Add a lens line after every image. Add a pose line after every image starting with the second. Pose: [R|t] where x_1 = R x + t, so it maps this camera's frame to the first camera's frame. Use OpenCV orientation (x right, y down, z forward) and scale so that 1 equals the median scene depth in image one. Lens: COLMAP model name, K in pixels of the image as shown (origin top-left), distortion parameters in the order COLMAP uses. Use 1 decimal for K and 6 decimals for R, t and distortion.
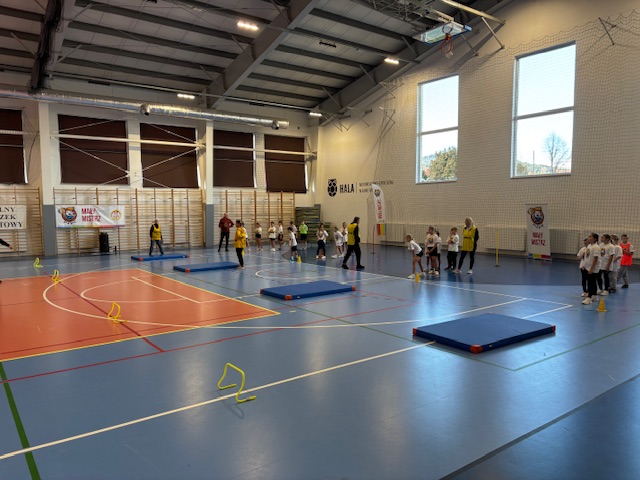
lens RADIAL K [[490.0, 0, 320.0], [0, 490.0, 240.0], [0, 0, 1]] dist [0.028679, -0.001197]
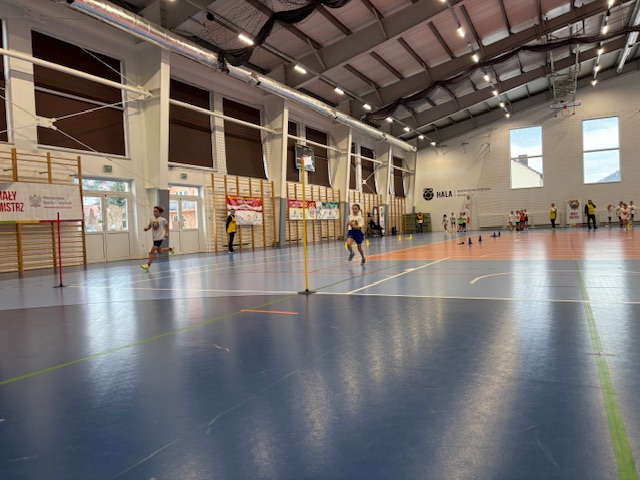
lens RADIAL K [[490.0, 0, 320.0], [0, 490.0, 240.0], [0, 0, 1]] dist [0.028679, -0.001197]
pose [[0.894482, -0.039960, 0.445314, -1.089757], [0.063135, 0.997307, -0.037324, 0.073234], [-0.442623, 0.061500, 0.894596, -0.167200]]
